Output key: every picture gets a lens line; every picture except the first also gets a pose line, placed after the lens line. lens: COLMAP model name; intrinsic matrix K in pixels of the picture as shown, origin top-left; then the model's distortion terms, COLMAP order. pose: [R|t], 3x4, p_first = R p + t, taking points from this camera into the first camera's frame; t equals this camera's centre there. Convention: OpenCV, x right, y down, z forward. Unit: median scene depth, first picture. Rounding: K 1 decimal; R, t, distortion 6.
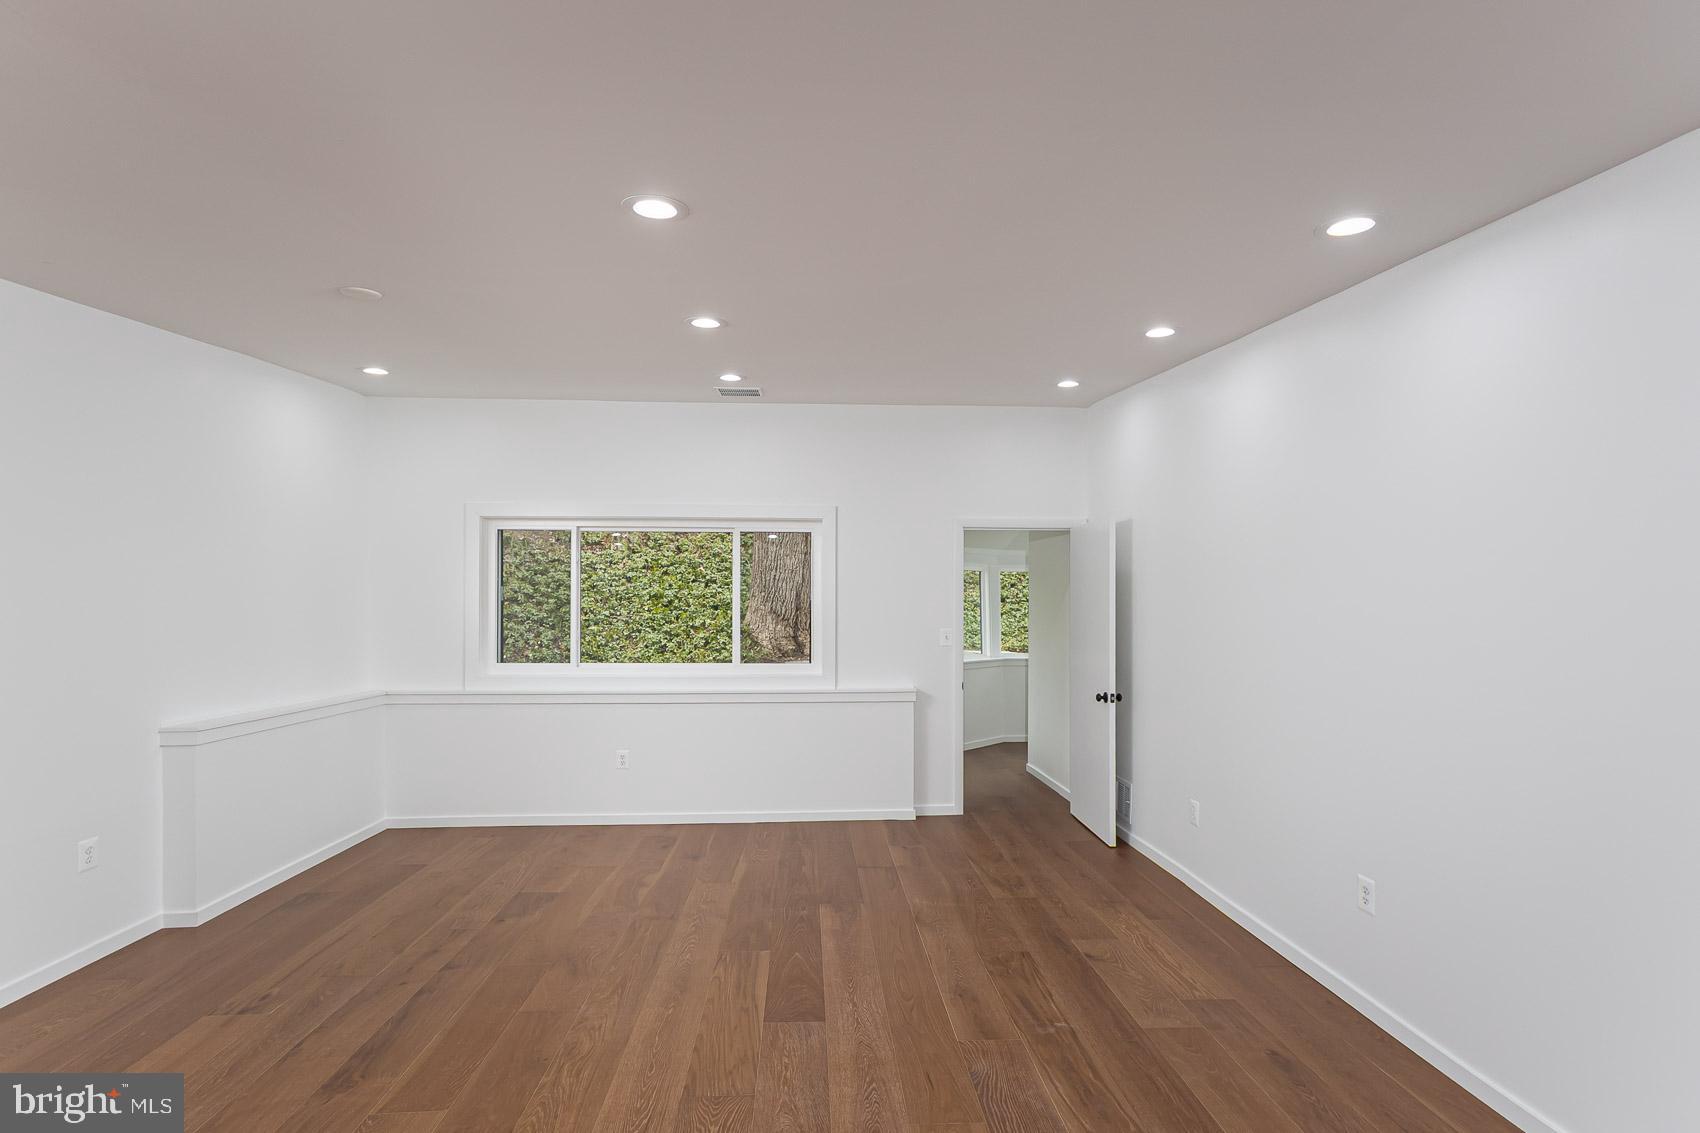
lens RADIAL K [[780.9, 0, 863.7], [0, 780.9, 612.7], [0, 0, 1]] dist [0.003768, 0.000747]
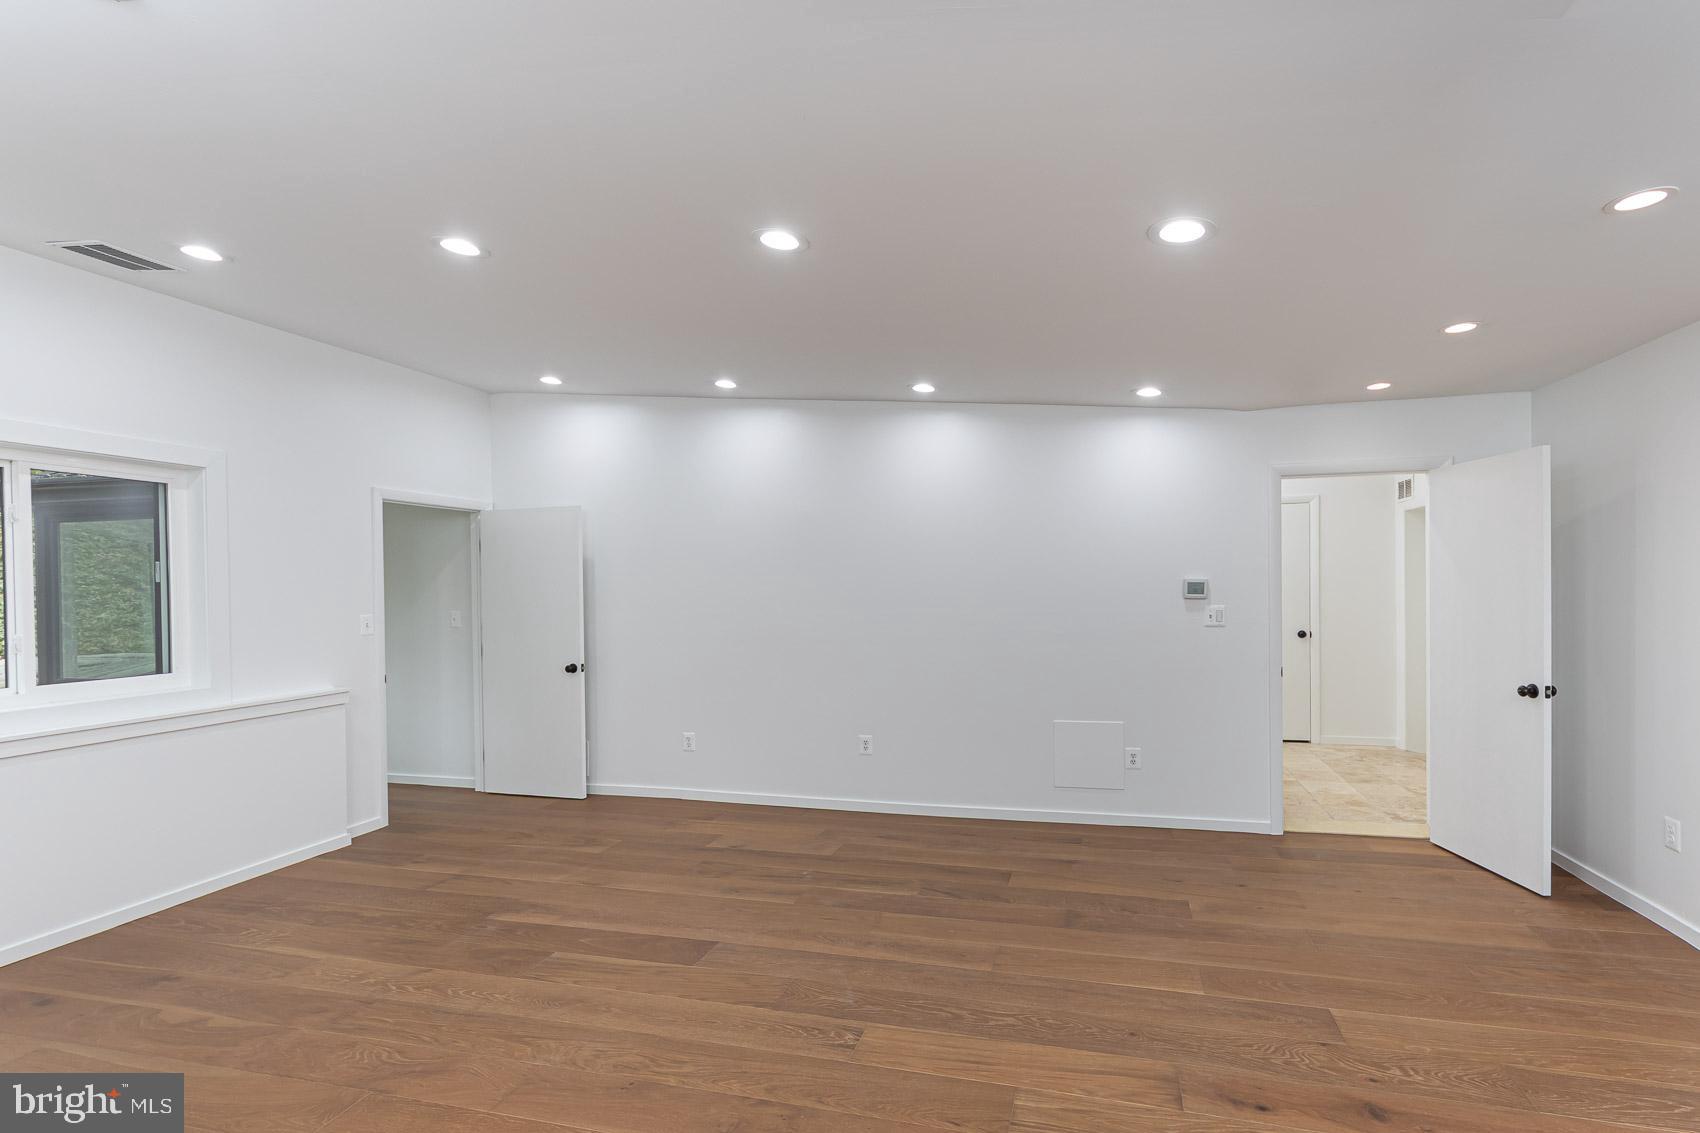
lens RADIAL K [[780.9, 0, 867.5], [0, 780.9, 600.5], [0, 0, 1]] dist [0.003768, 0.000747]
pose [[0.350429, -0.025435, 0.936244, -0.653936], [0.017725, 0.999632, 0.020522, -0.004313], [-0.936422, 0.009404, 0.350751, 0.235167]]
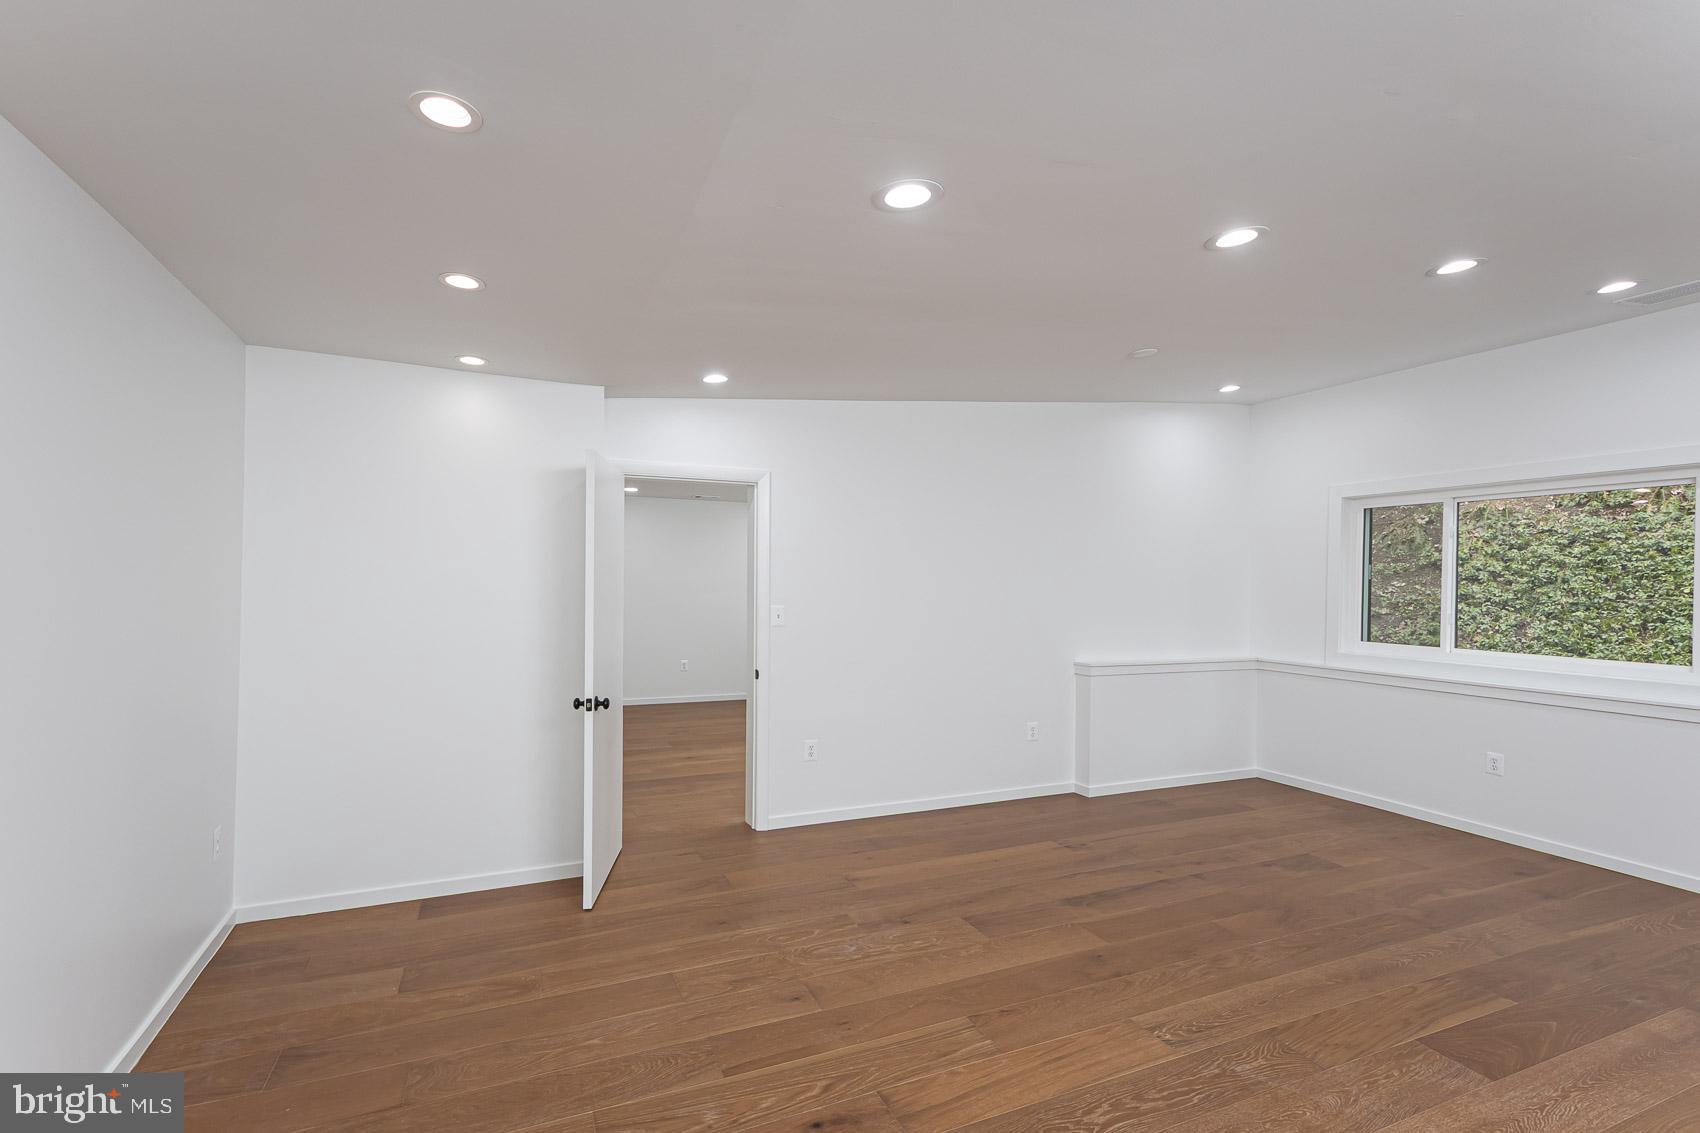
lens RADIAL K [[780.9, 0, 849.7], [0, 780.9, 570.0], [0, 0, 1]] dist [0.003768, 0.000747]
pose [[0.358242, -0.011429, -0.933559, 0.308755], [-0.014674, 0.999733, -0.017870, 0.000302], [0.933513, 0.020101, 0.357979, 0.027113]]
